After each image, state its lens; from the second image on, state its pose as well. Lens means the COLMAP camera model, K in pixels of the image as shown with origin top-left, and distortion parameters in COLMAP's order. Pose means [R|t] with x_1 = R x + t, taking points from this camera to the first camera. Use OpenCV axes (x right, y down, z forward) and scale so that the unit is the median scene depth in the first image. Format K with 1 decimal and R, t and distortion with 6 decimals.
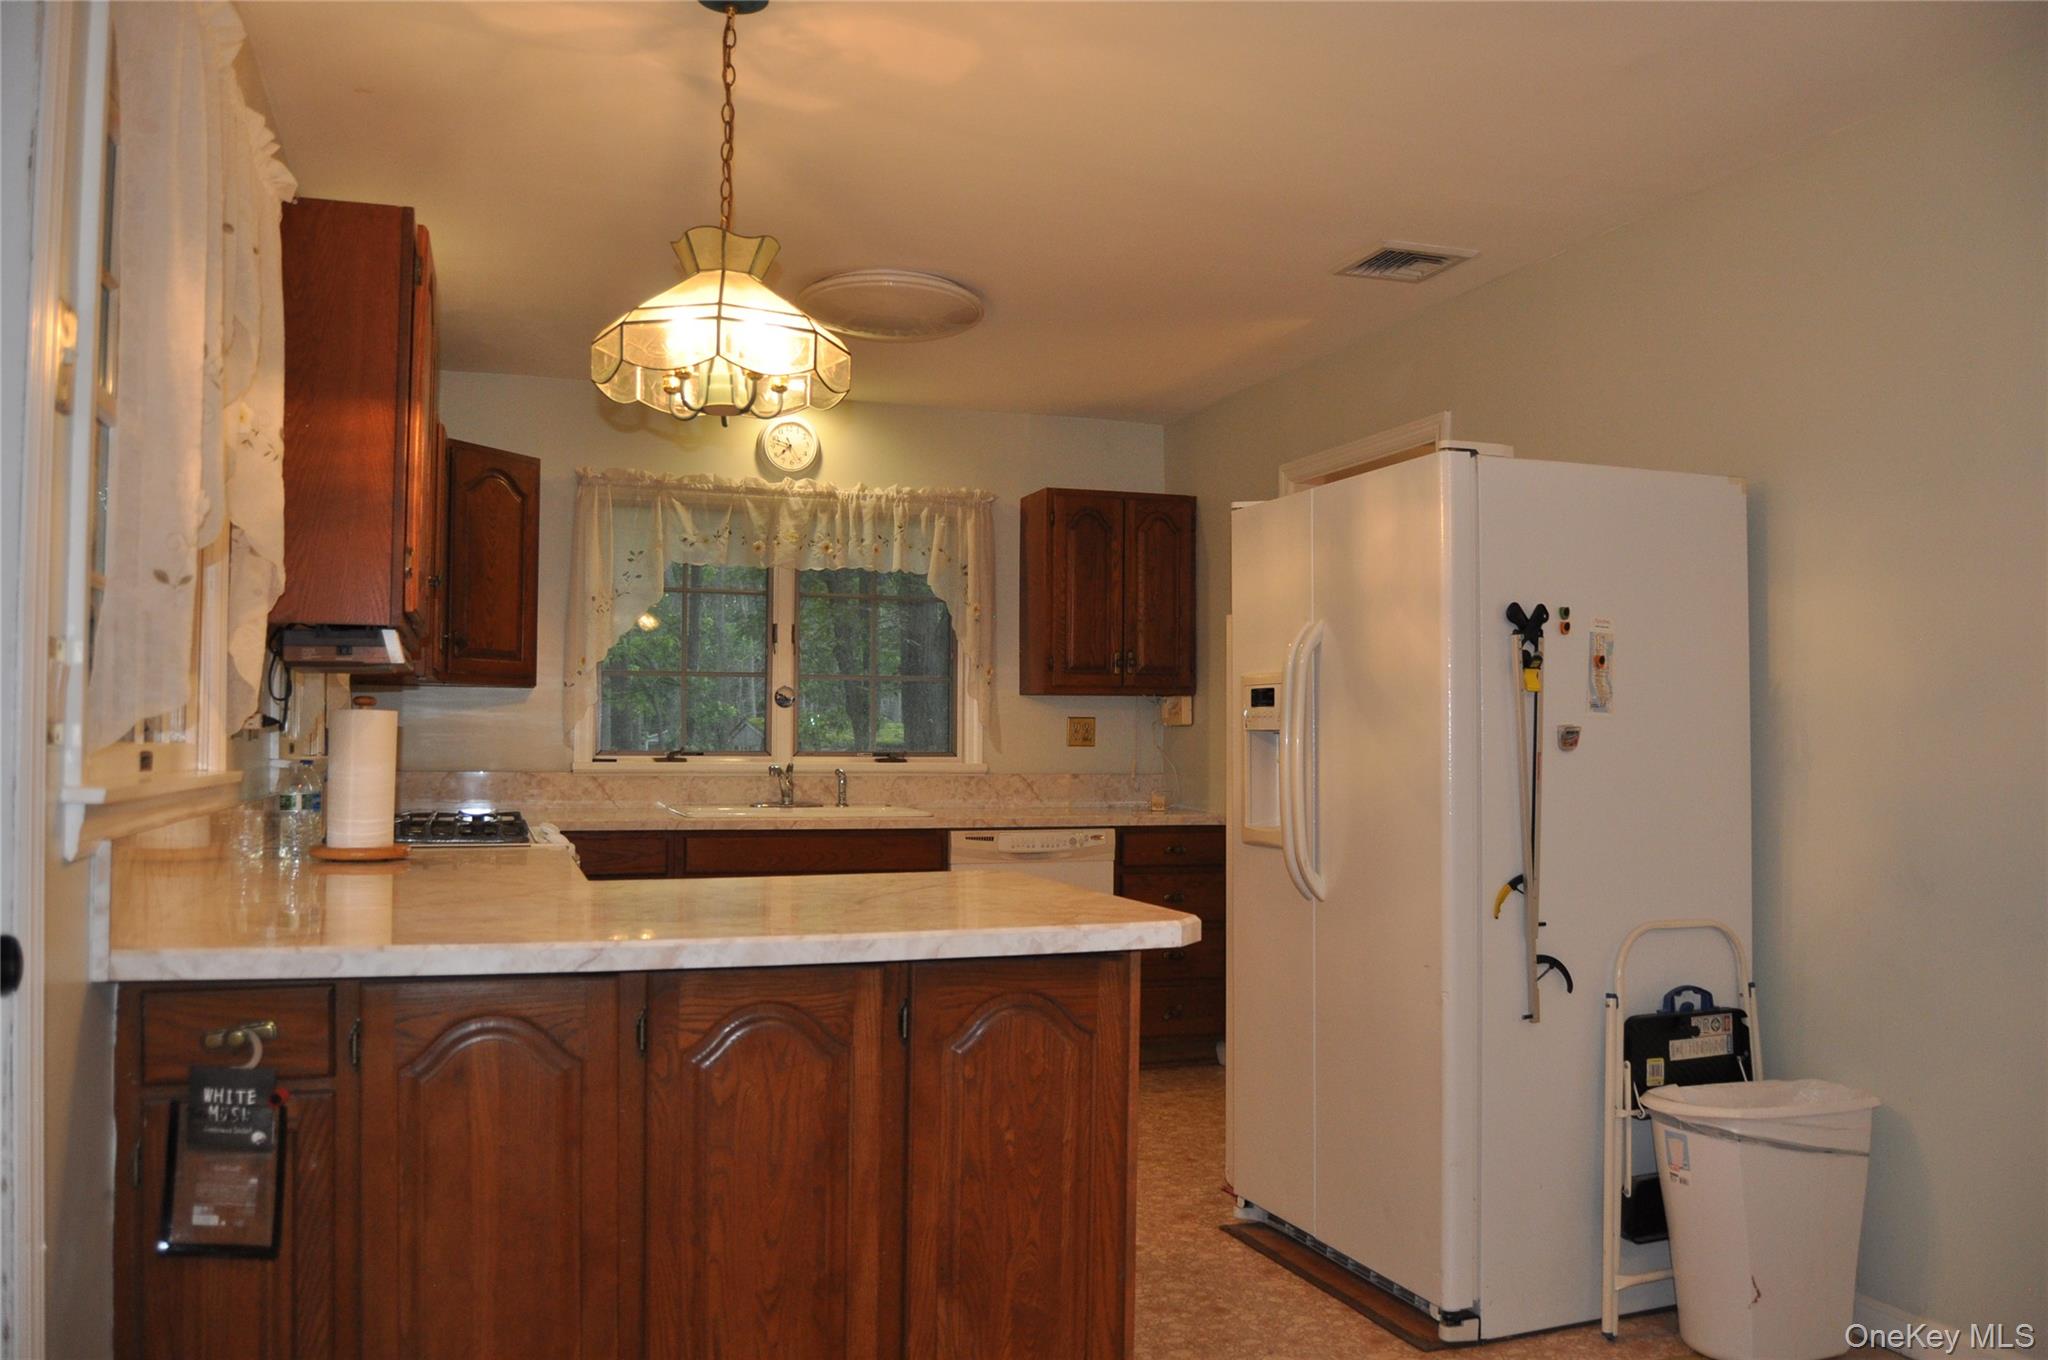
lens RADIAL K [[1614.3, 0, 1024.7], [0, 1614.3, 680.7], [0, 0, 1]] dist [-0.070516, -0.001251]
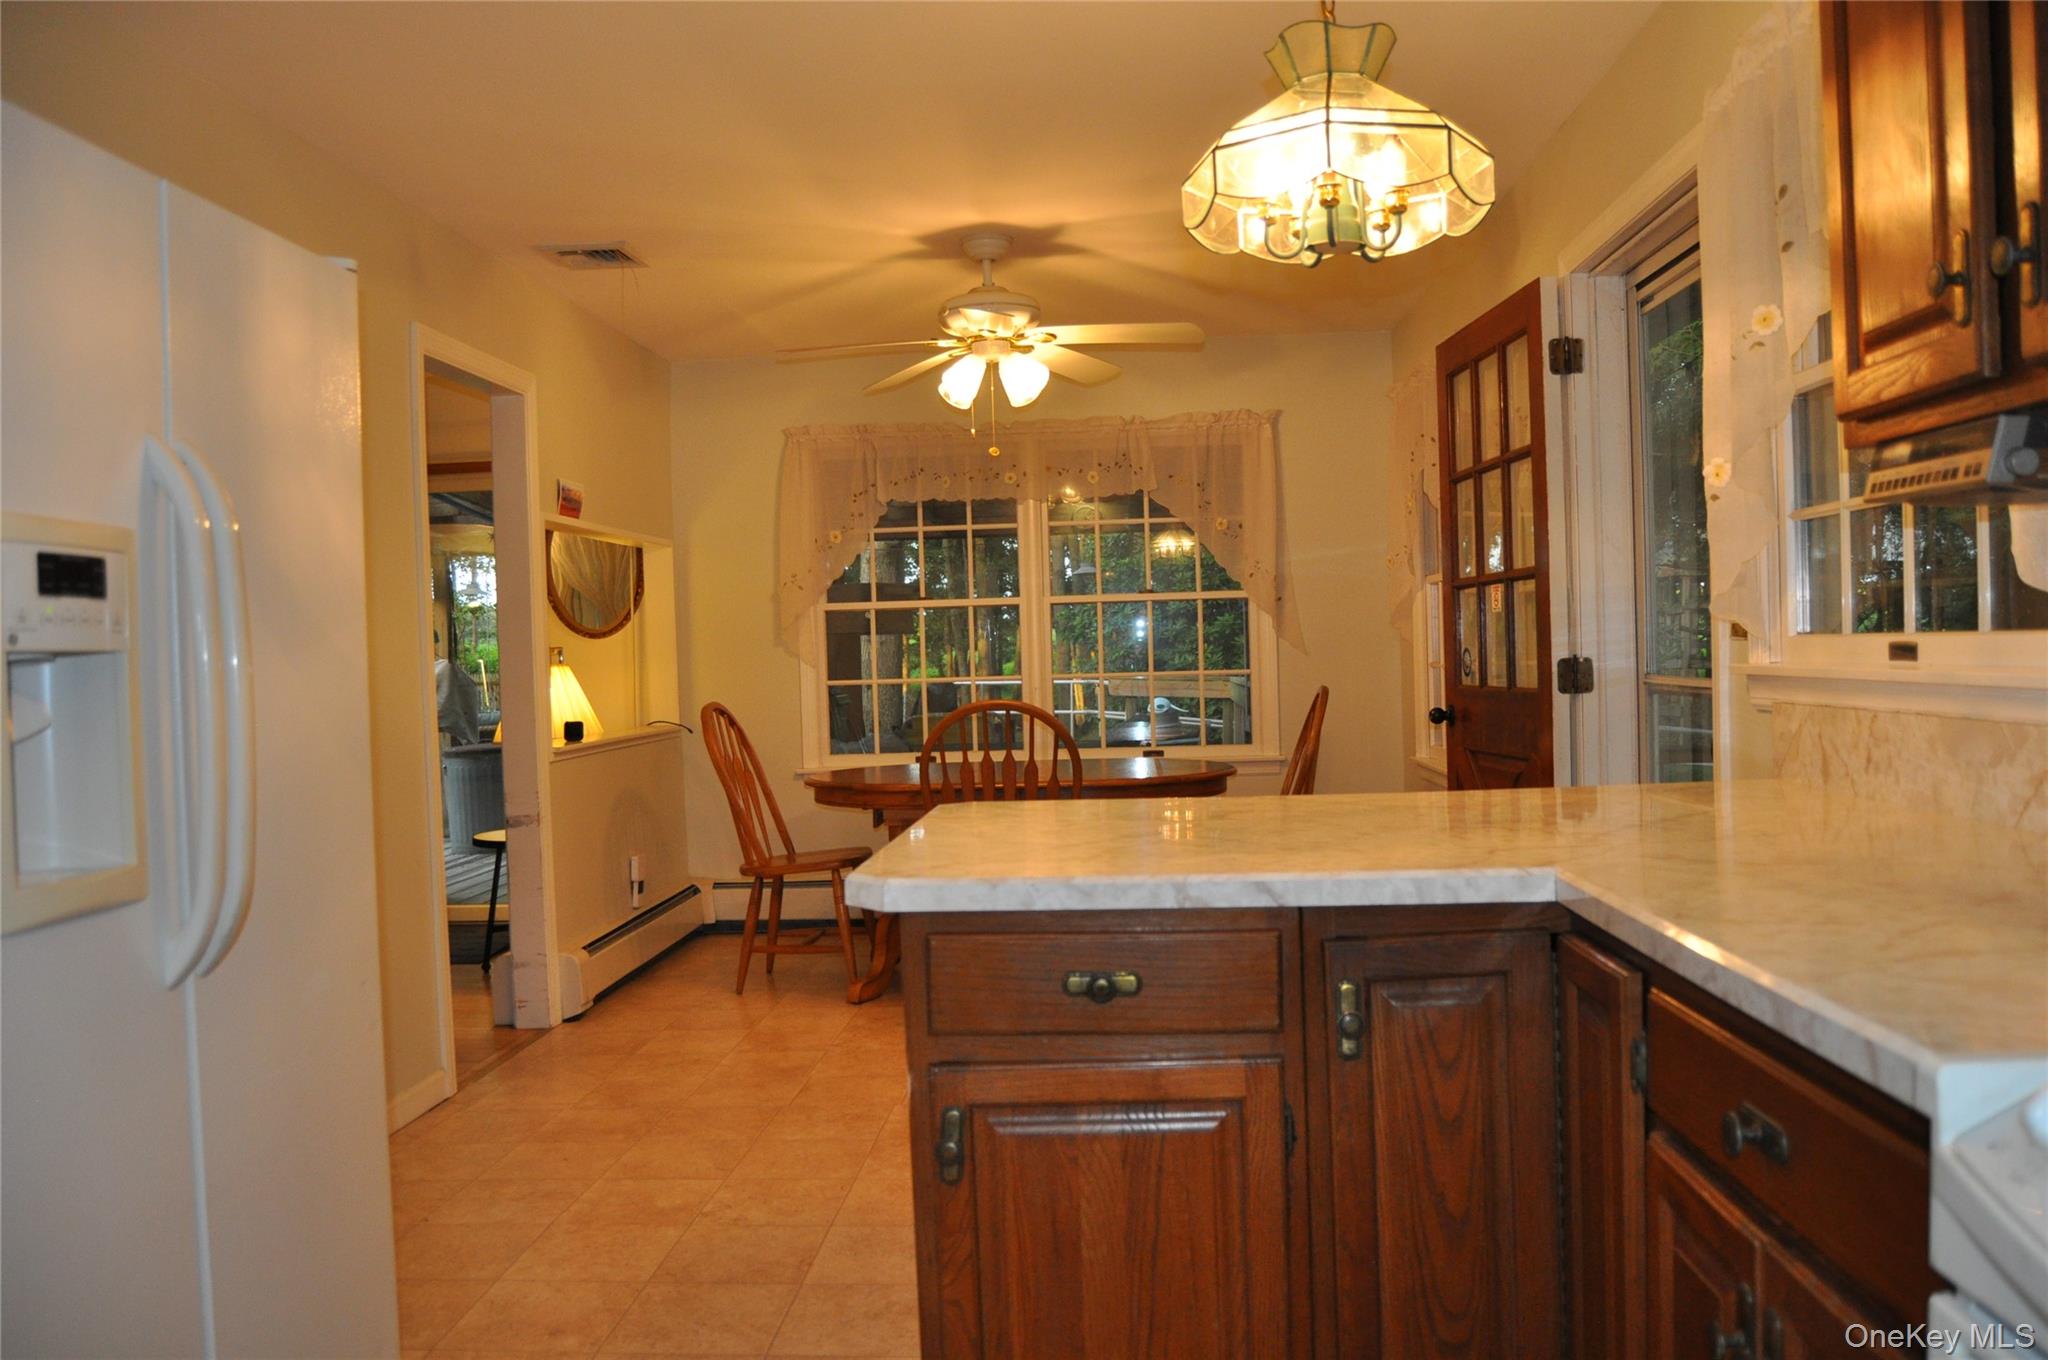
lens RADIAL K [[1614.3, 0, 1024.7], [0, 1614.3, 678.3], [0, 0, 1]] dist [-0.070516, -0.001251]
pose [[0.922120, -0.046943, -0.384045, -0.032684], [0.069834, 0.996503, 0.045872, 0.005083], [0.380549, -0.069119, 0.922174, 0.166479]]
